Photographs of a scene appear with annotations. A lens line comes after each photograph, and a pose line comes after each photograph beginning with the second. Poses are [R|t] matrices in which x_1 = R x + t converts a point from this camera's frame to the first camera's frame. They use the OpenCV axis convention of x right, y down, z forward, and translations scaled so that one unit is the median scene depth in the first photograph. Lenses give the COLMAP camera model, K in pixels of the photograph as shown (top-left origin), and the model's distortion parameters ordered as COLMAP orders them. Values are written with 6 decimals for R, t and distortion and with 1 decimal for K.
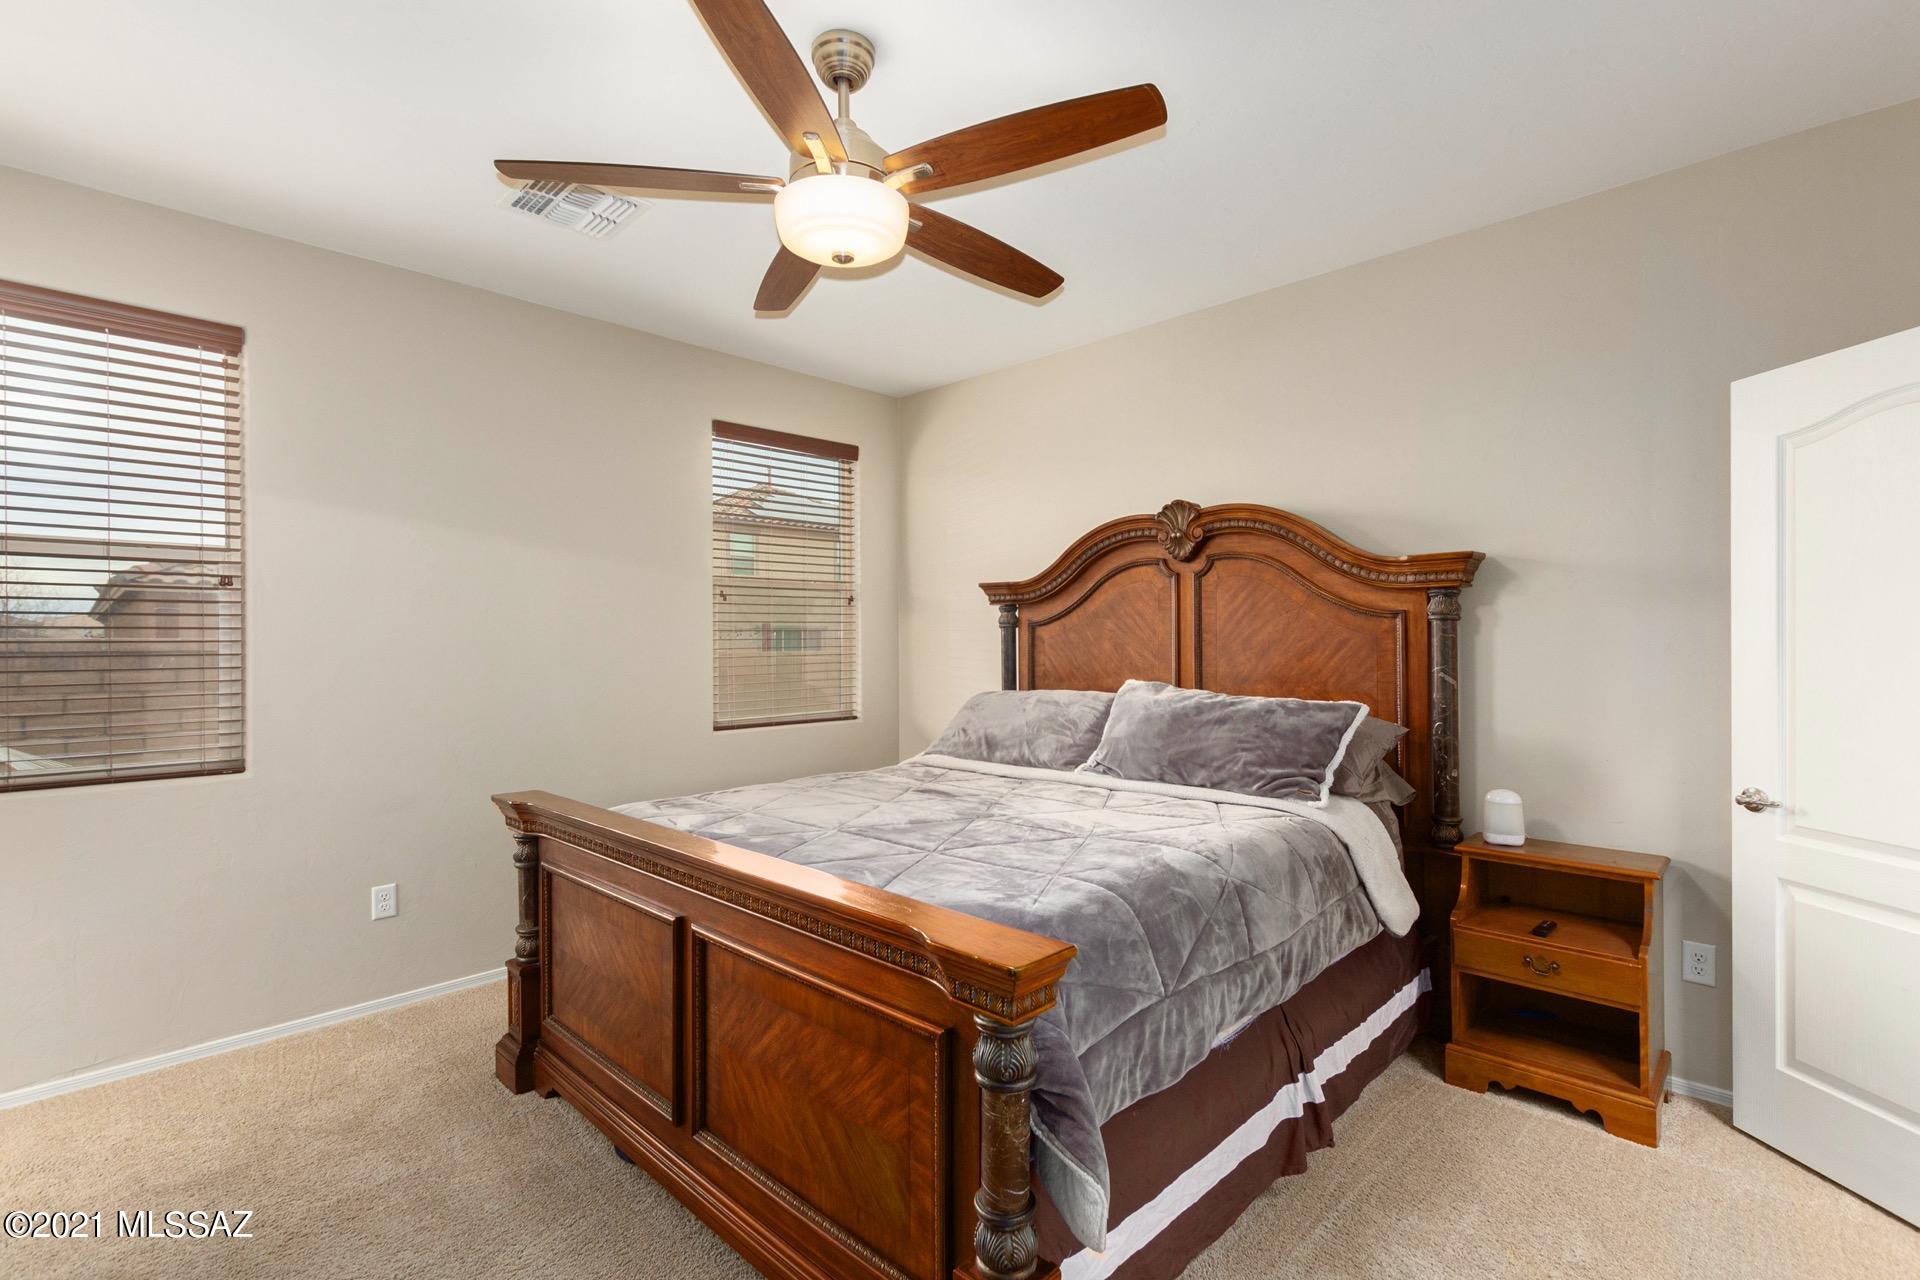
lens RADIAL K [[875.1, 0, 957.1], [0, 875.1, 642.9], [0, 0, 1]] dist [0.006779, -0.000358]
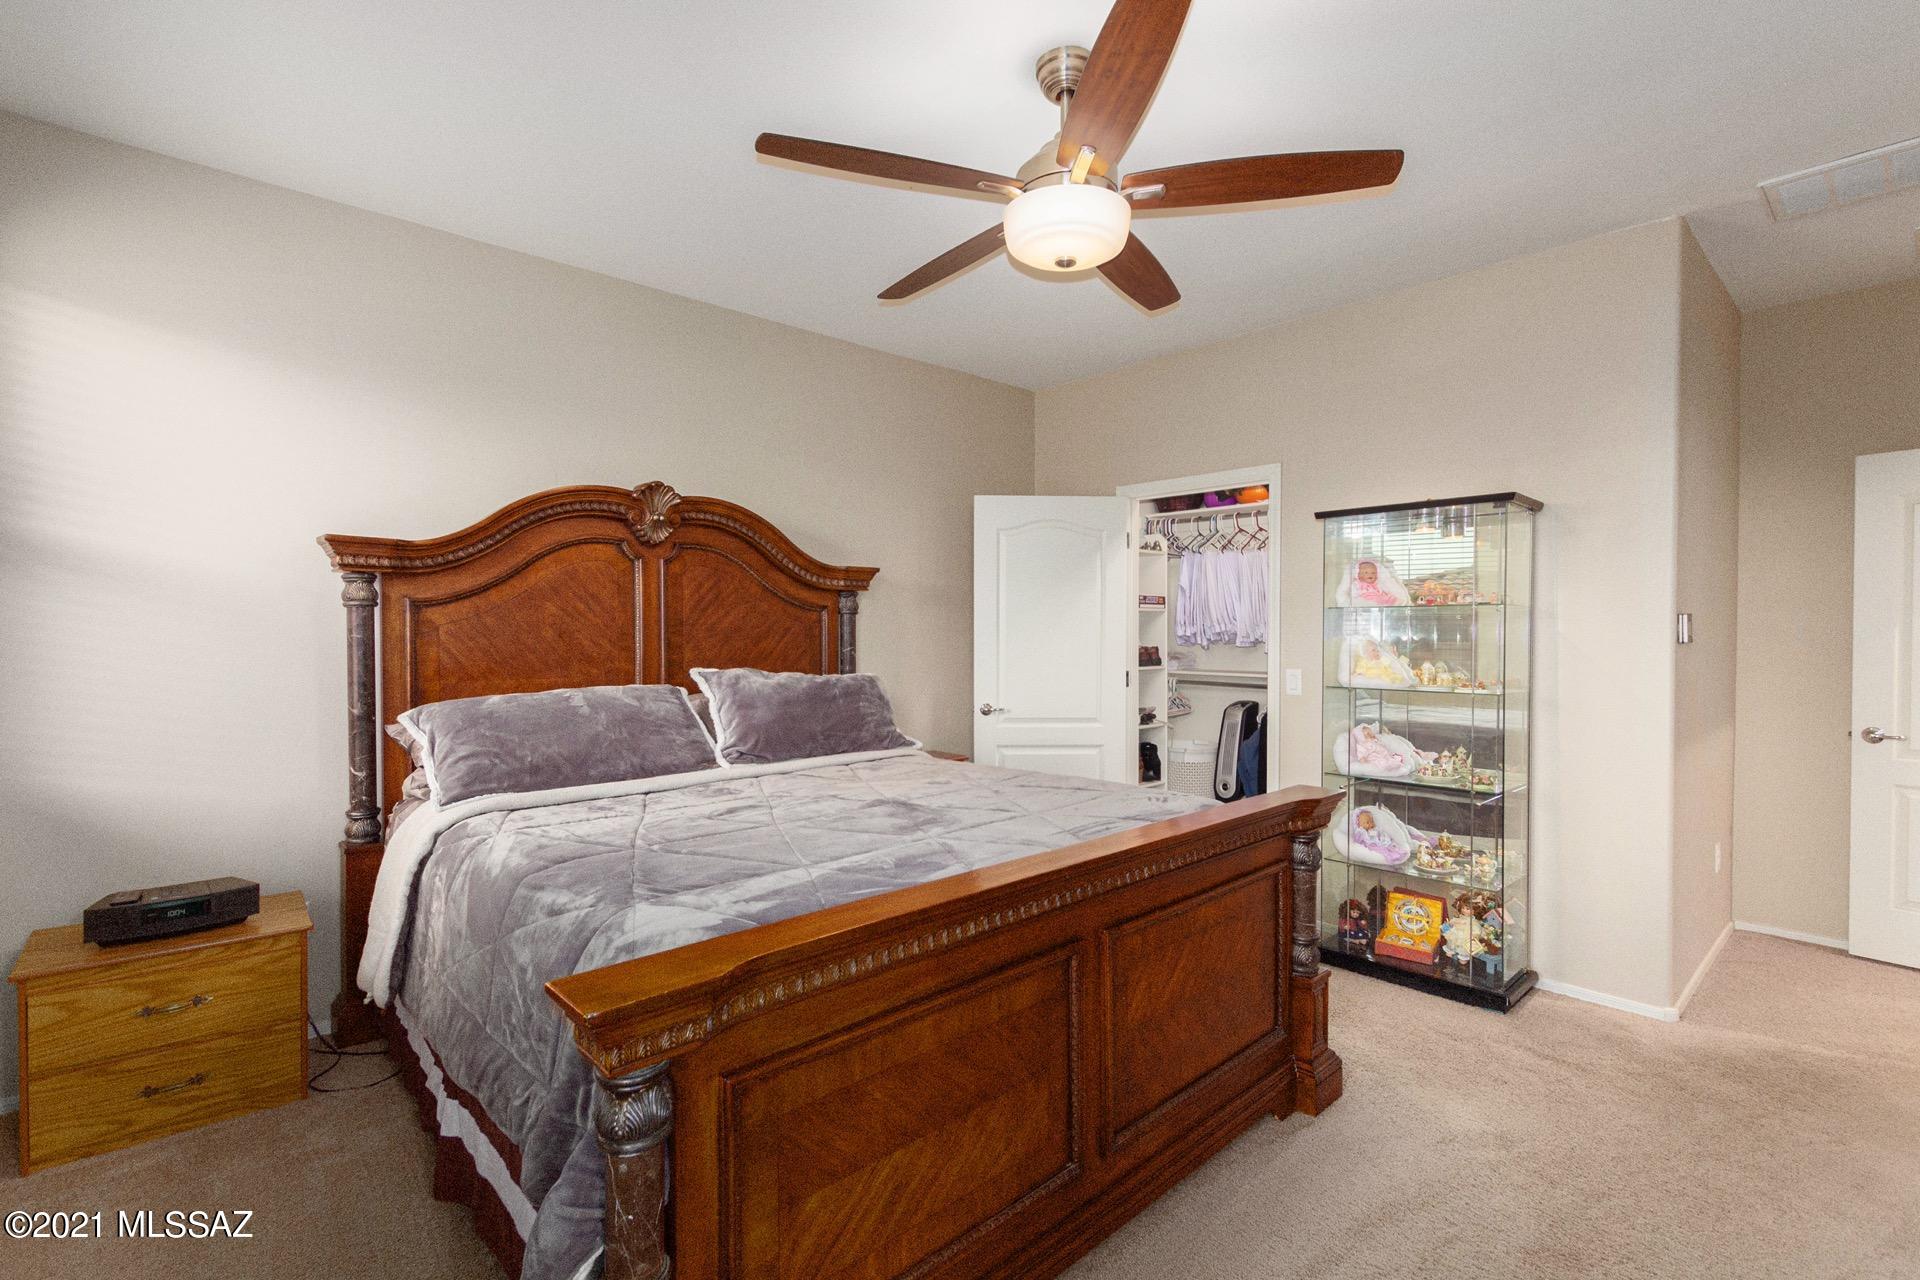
lens RADIAL K [[875.1, 0, 956.2], [0, 875.1, 636.6], [0, 0, 1]] dist [0.006779, -0.000358]
pose [[0.059305, -0.004544, 0.998230, -0.674286], [0.001871, 0.999988, 0.004441, 0.003606], [-0.998238, 0.001605, 0.059313, 0.602711]]
